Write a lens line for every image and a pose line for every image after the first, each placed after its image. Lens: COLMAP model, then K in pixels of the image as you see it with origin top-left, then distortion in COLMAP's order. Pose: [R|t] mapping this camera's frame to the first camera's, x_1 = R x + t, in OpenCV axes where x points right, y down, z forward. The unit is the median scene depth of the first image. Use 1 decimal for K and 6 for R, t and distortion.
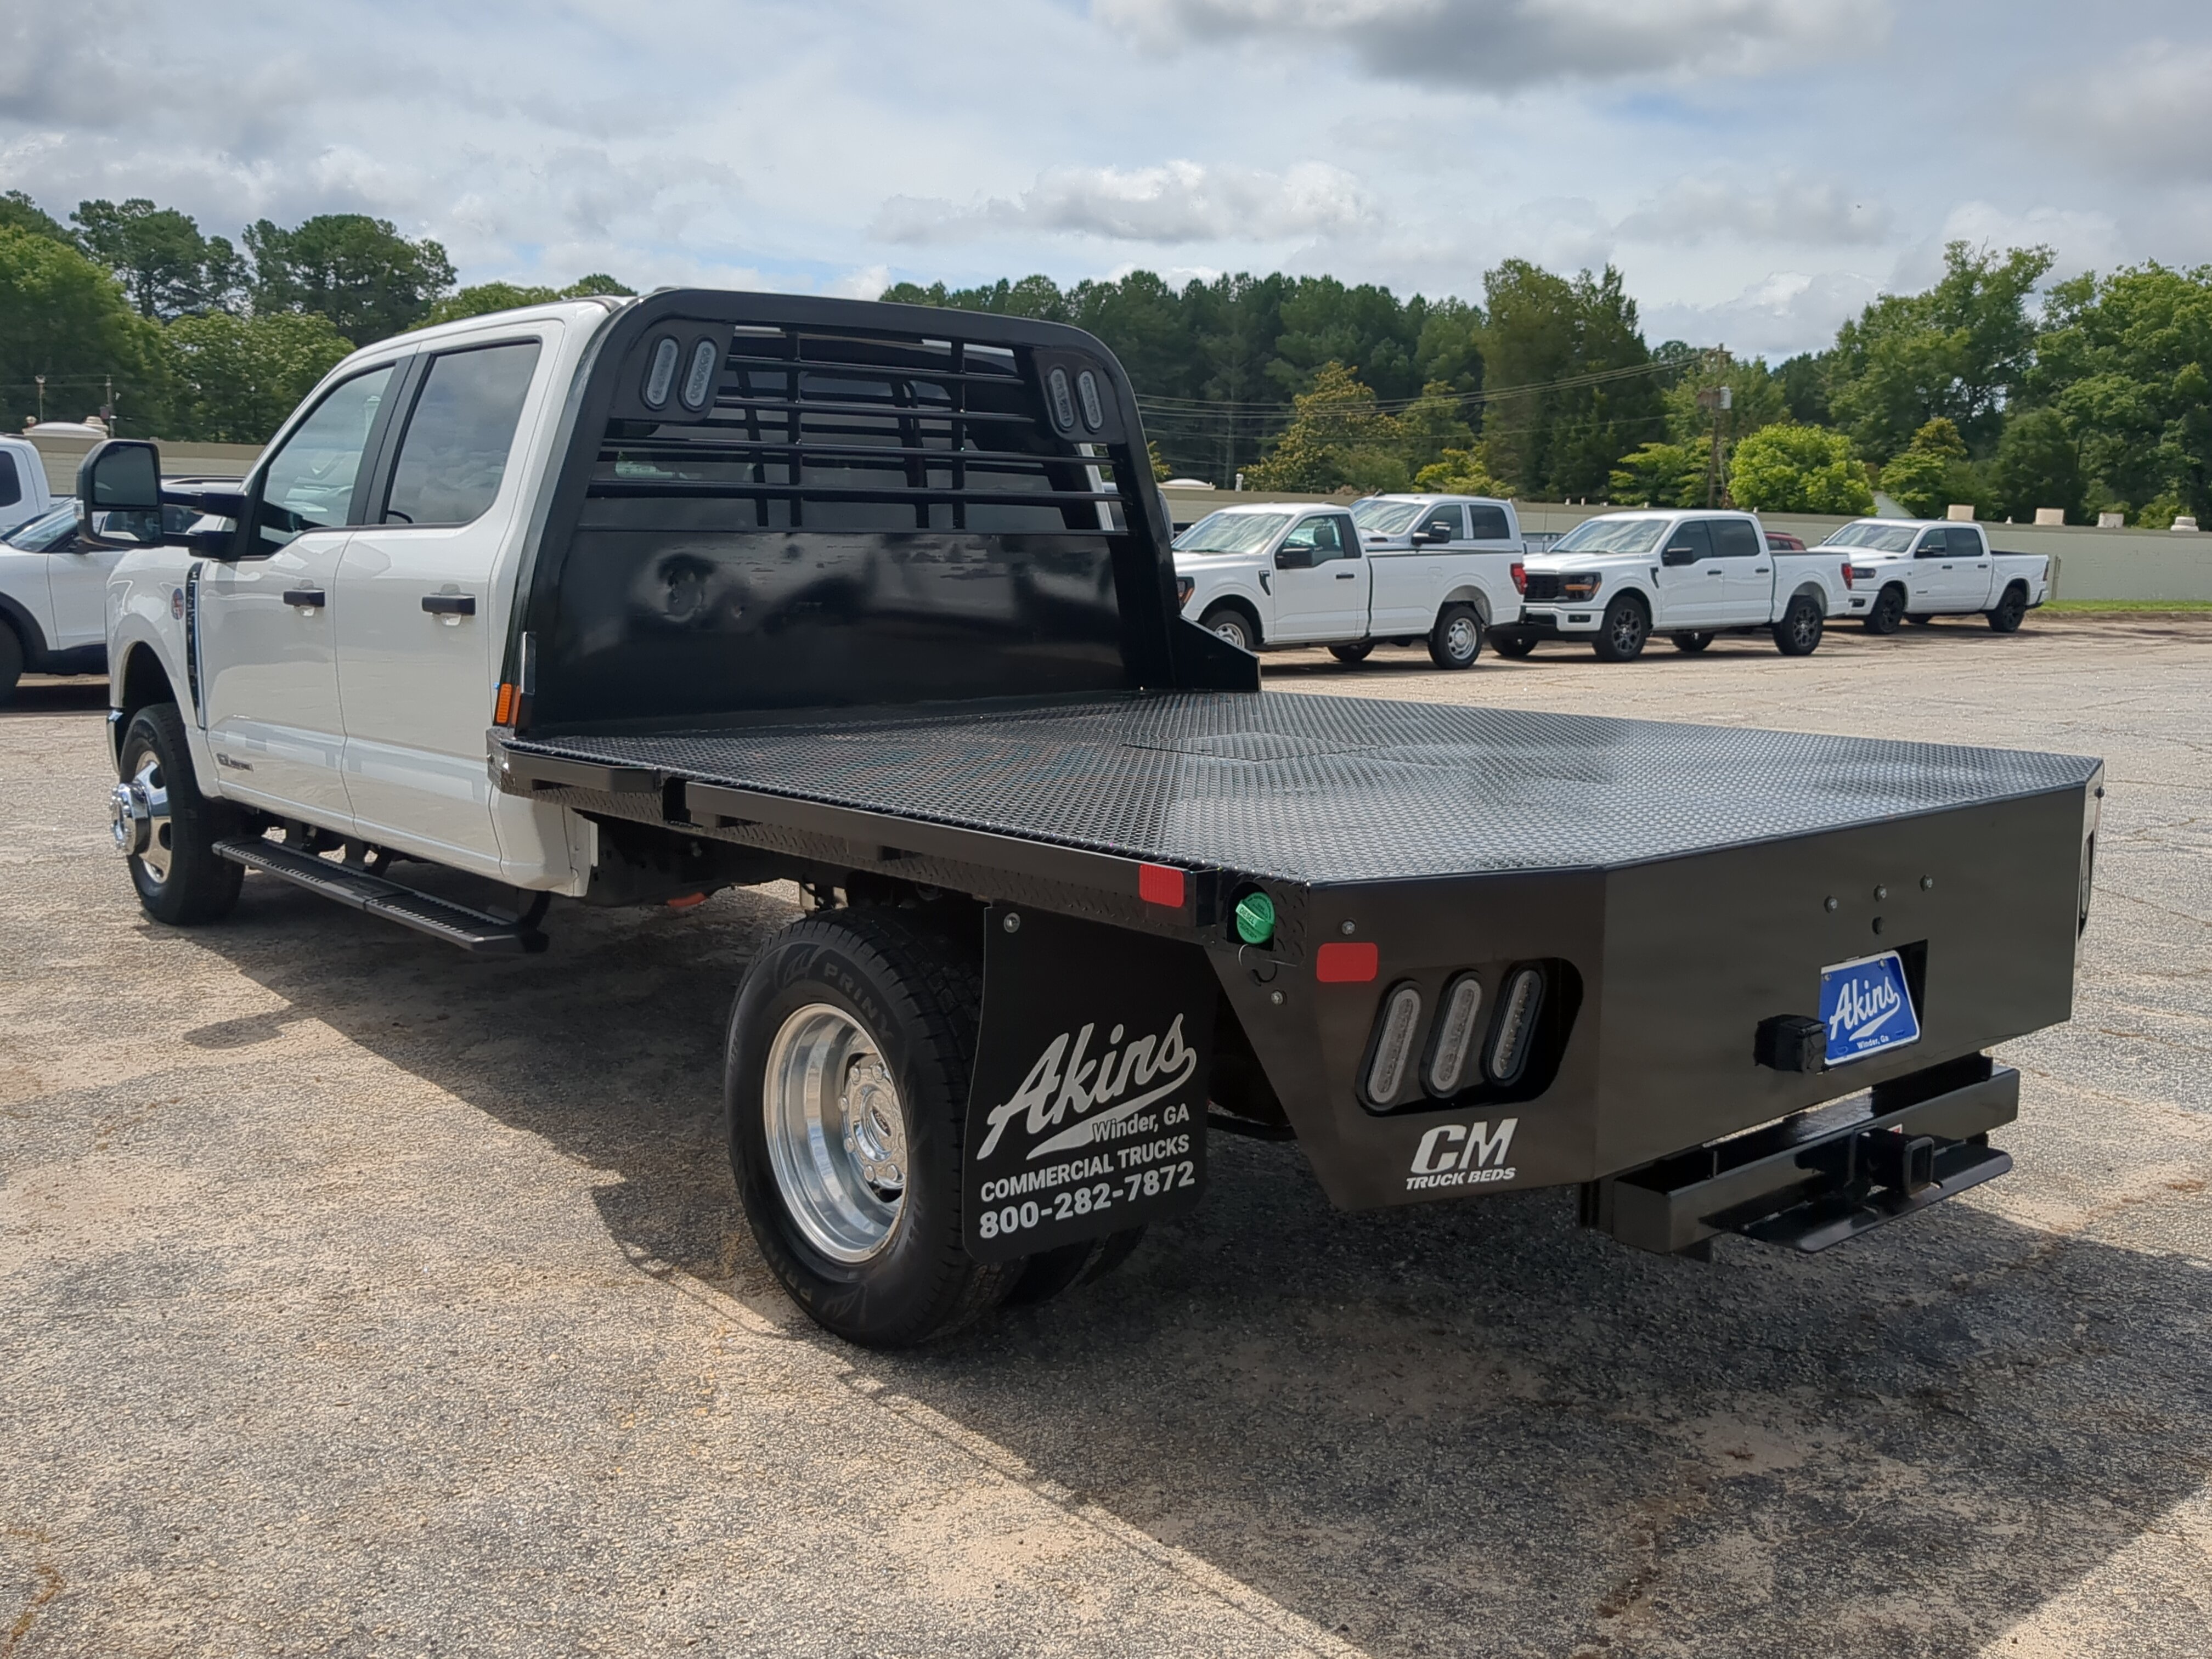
lens RADIAL K [[1986.2, 0, 1106.0], [0, 1986.2, 829.5], [0, 0, 1]] dist [0.003652, -0.017413]
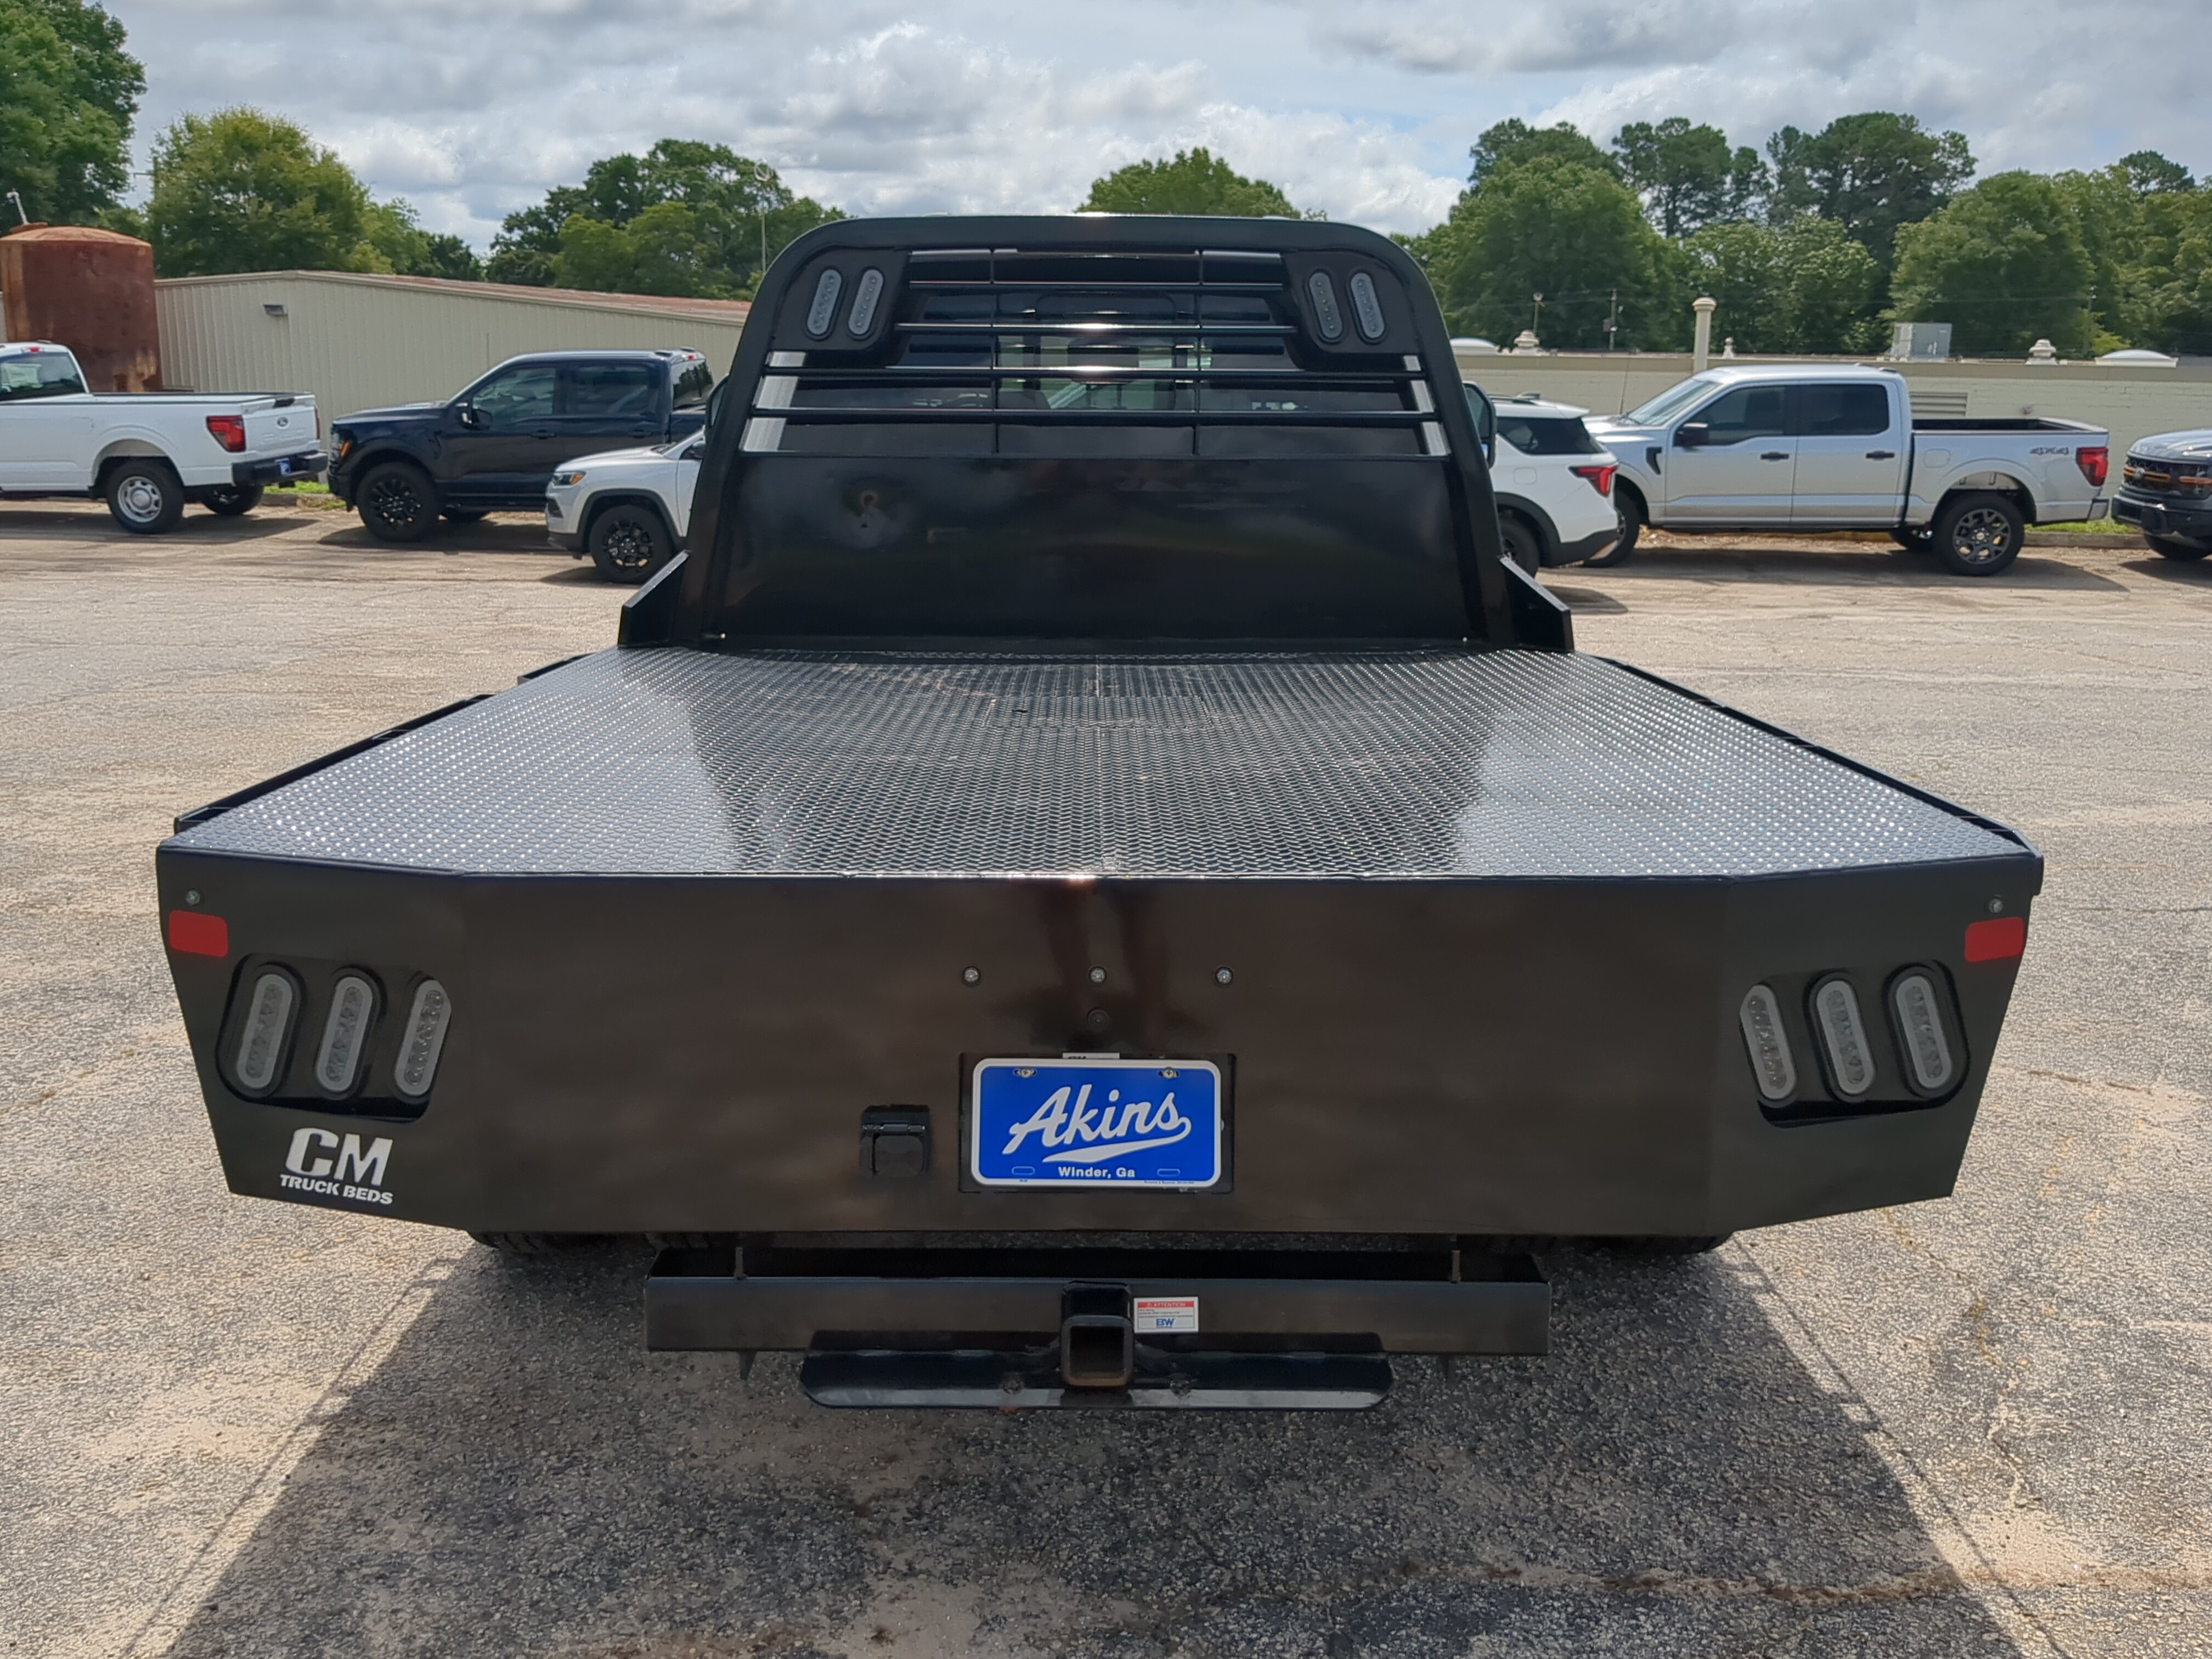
lens RADIAL K [[1968.5, 0, 1106.0], [0, 1968.5, 829.5], [0, 0, 1]] dist [0.063653, -0.138228]
pose [[0.764879, 0.123502, -0.632224, 0.845121], [-0.093768, 0.992342, 0.080408, -0.080378], [0.637313, -0.002220, 0.770602, 0.438094]]
